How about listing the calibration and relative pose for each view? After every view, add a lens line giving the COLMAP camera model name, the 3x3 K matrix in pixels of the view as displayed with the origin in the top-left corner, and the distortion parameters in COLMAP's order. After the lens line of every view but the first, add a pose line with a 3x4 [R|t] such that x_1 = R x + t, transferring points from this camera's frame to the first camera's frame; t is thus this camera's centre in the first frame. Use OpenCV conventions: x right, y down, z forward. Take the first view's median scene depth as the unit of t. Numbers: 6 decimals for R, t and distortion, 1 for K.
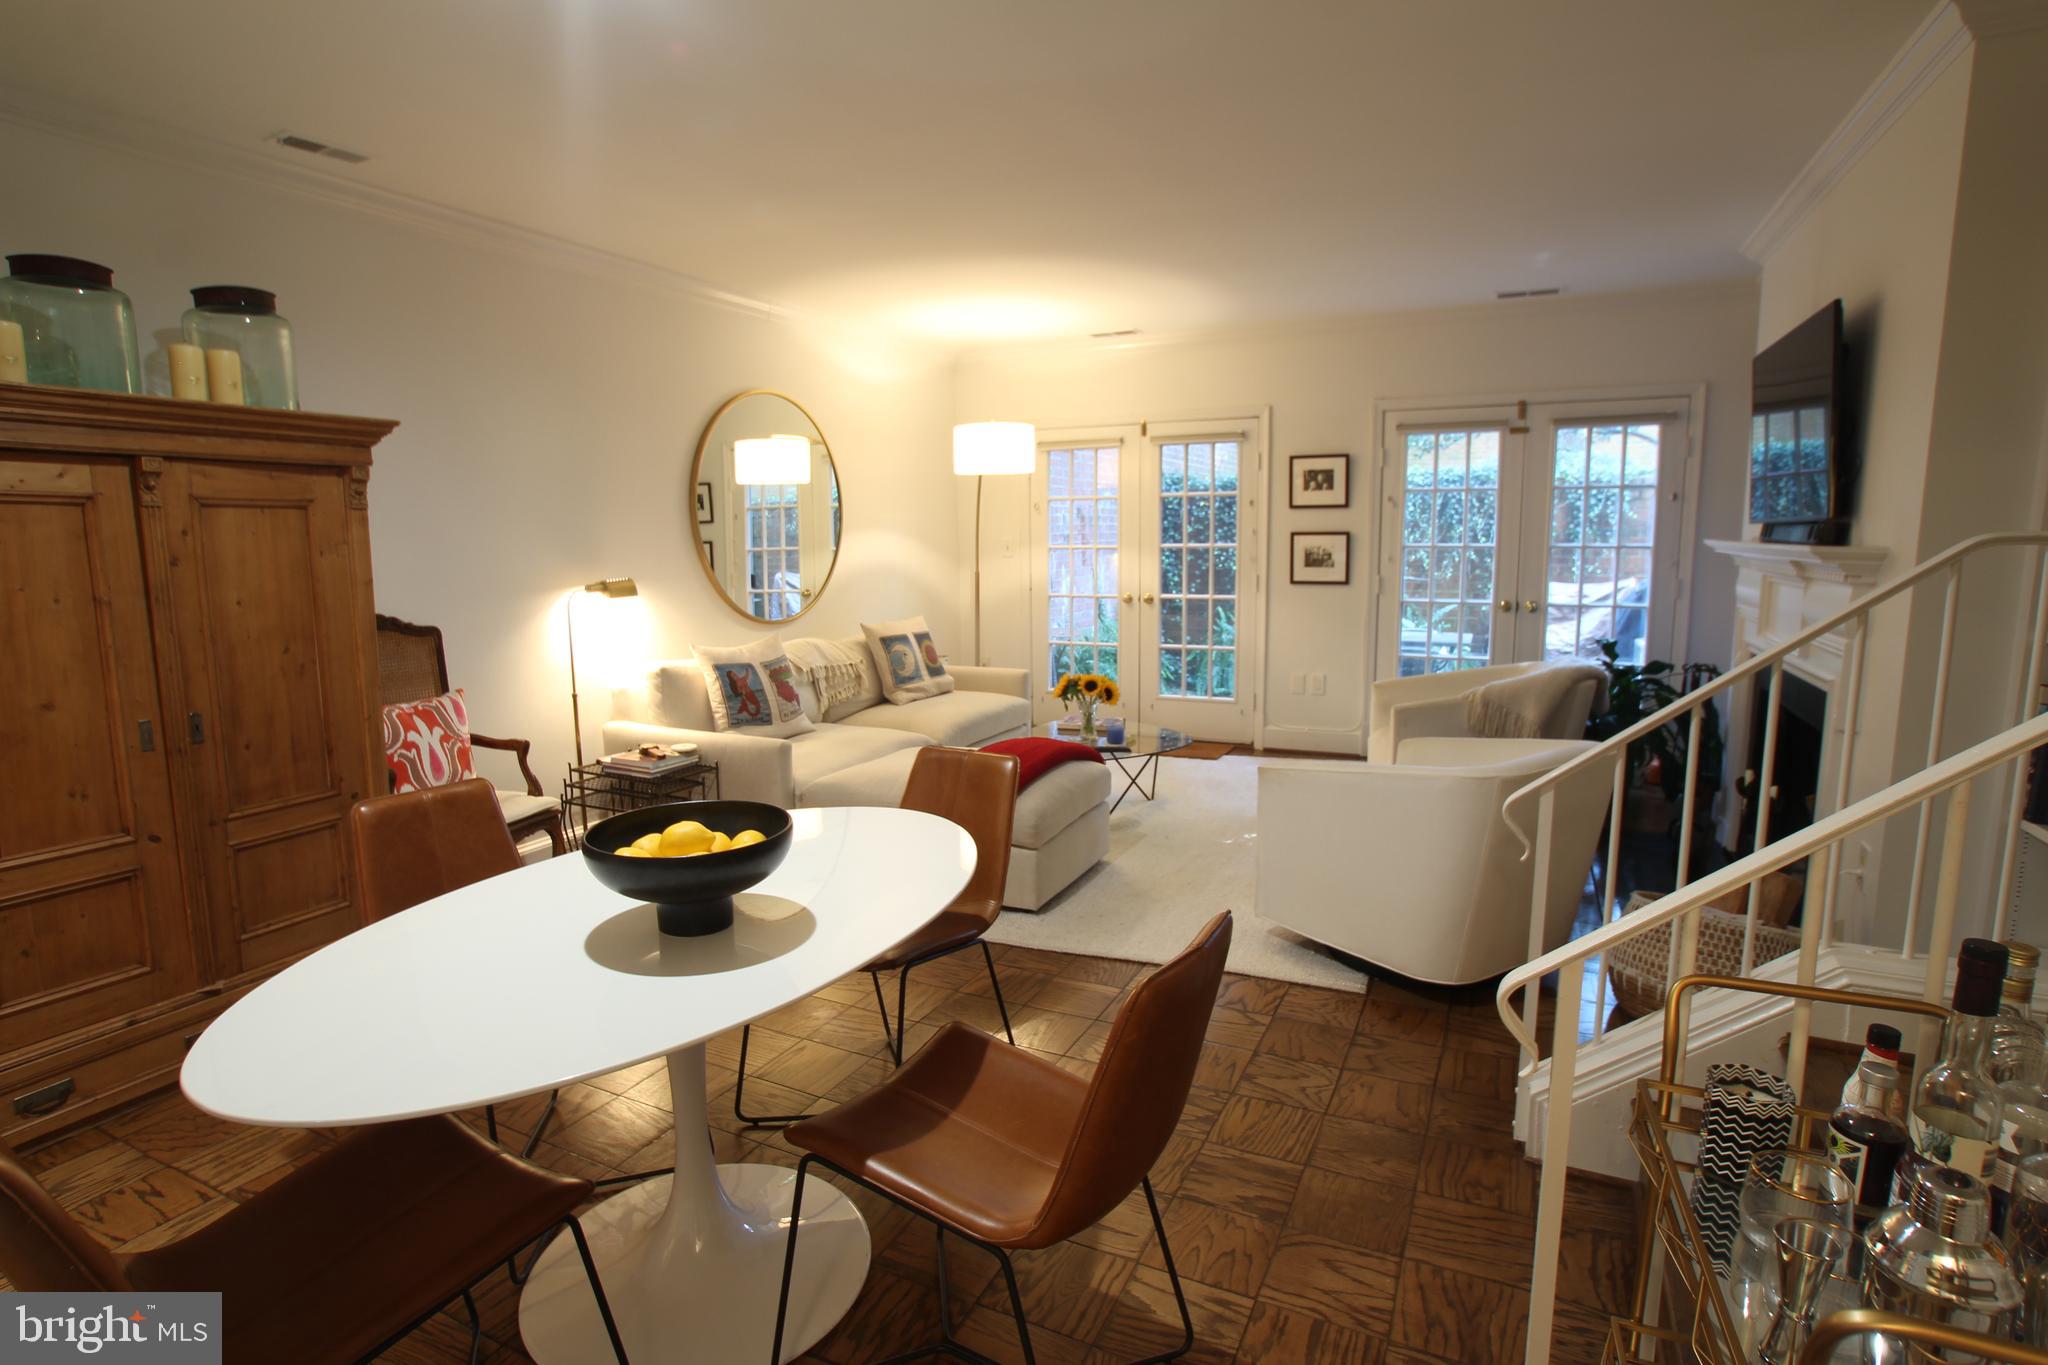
lens RADIAL K [[1036.1, 0, 1001.6], [0, 1036.1, 695.0], [0, 0, 1]] dist [-0.055799, 0.024782]
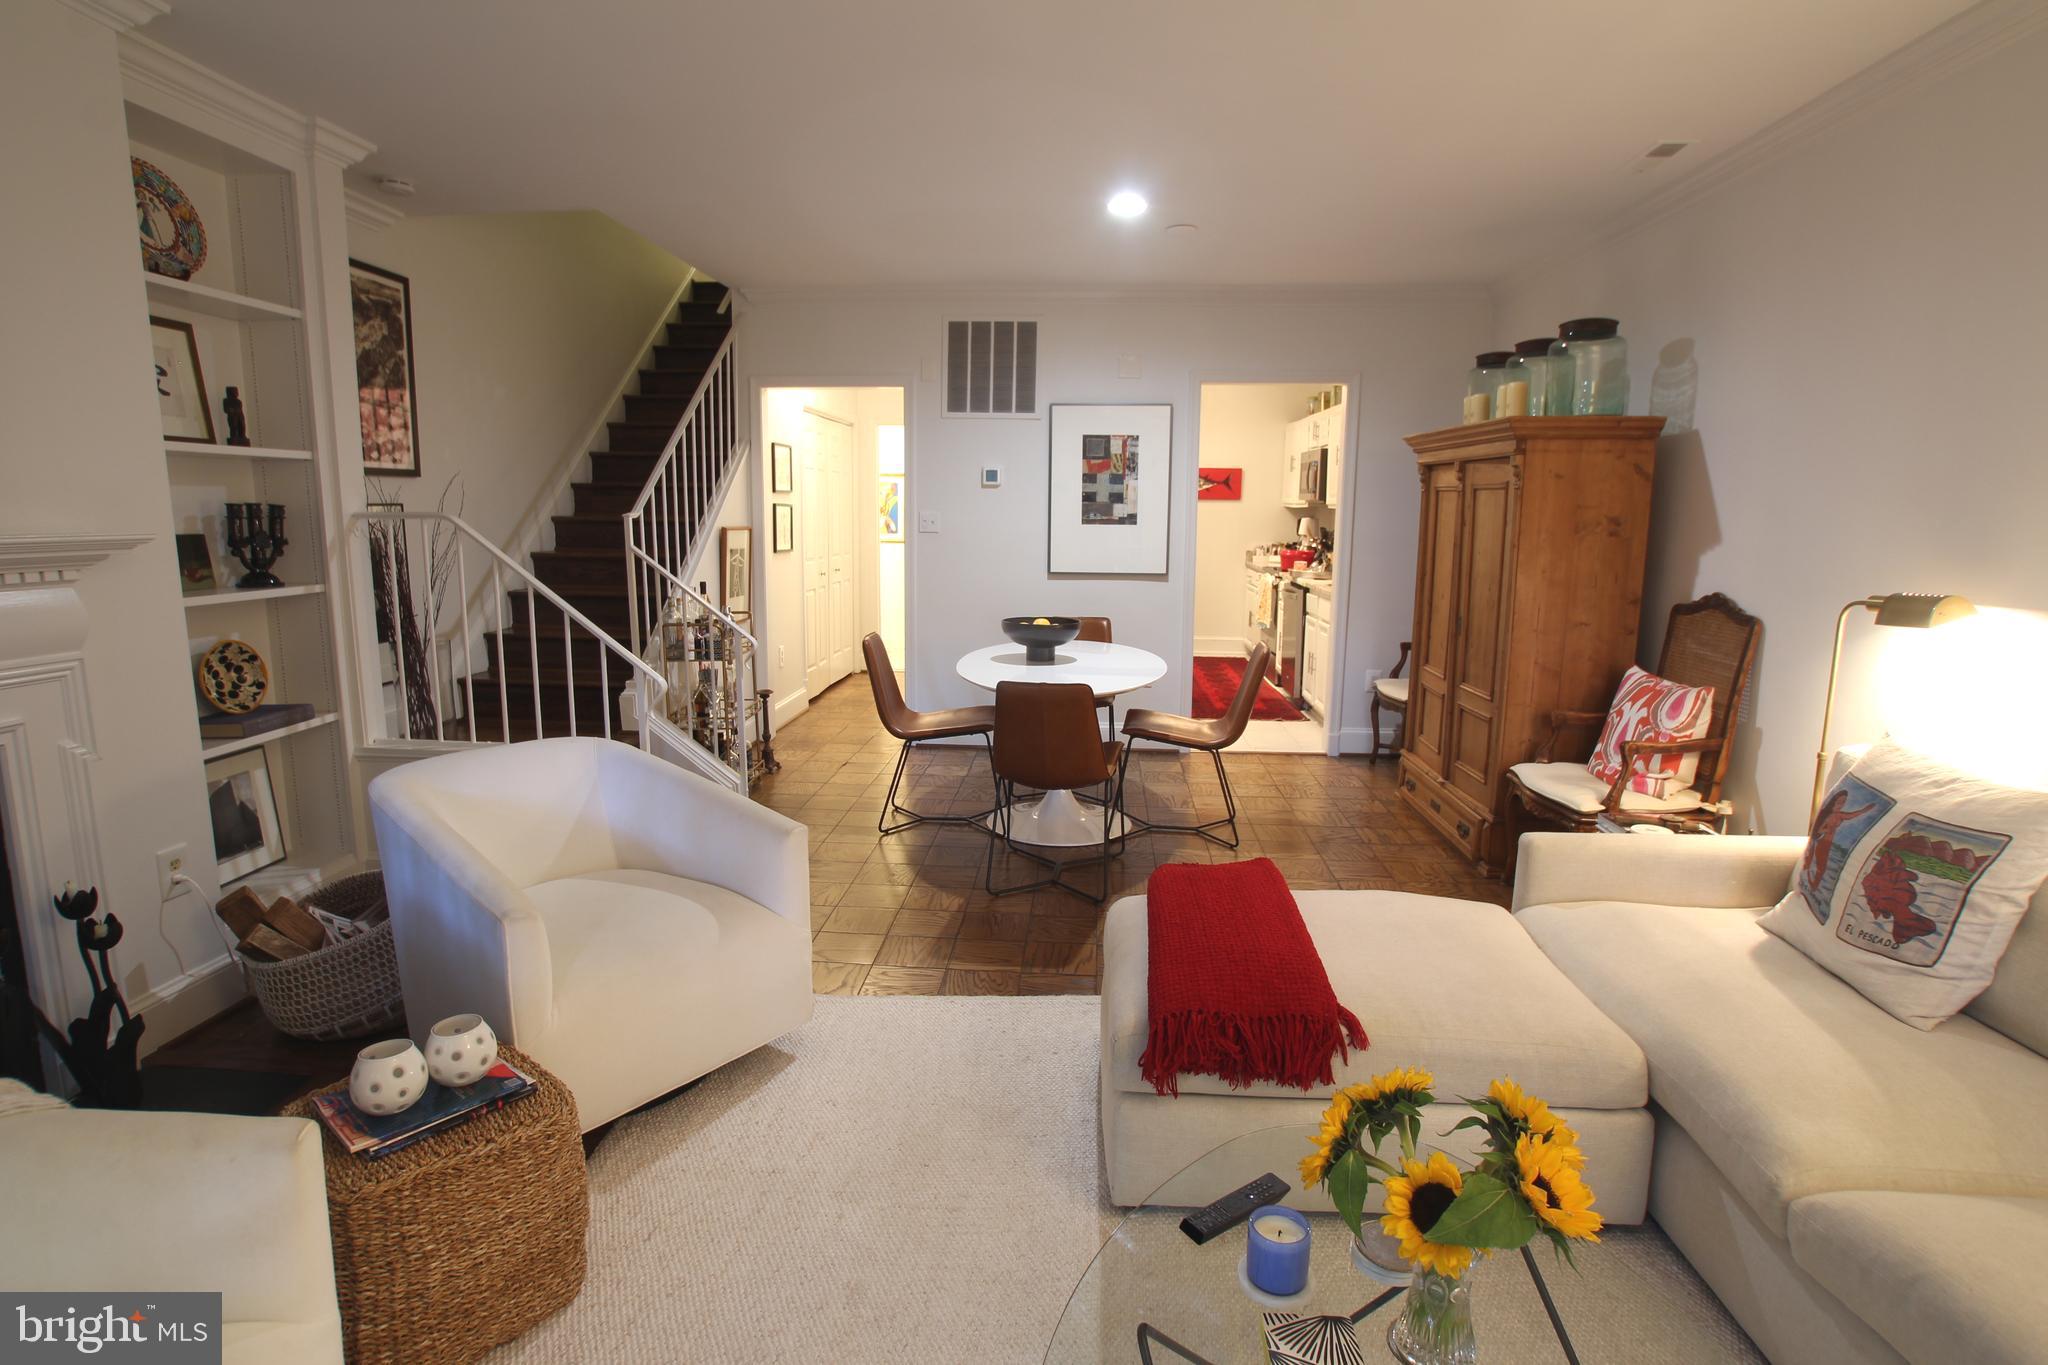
lens RADIAL K [[1036.1, 0, 1024.8], [0, 1036.1, 682.0], [0, 0, 1]] dist [-0.055799, 0.024782]
pose [[-0.929577, 0.063103, -0.363188, 0.209871], [-0.056679, 0.949057, 0.309965, -0.149447], [0.364246, 0.308721, -0.878645, 0.929142]]
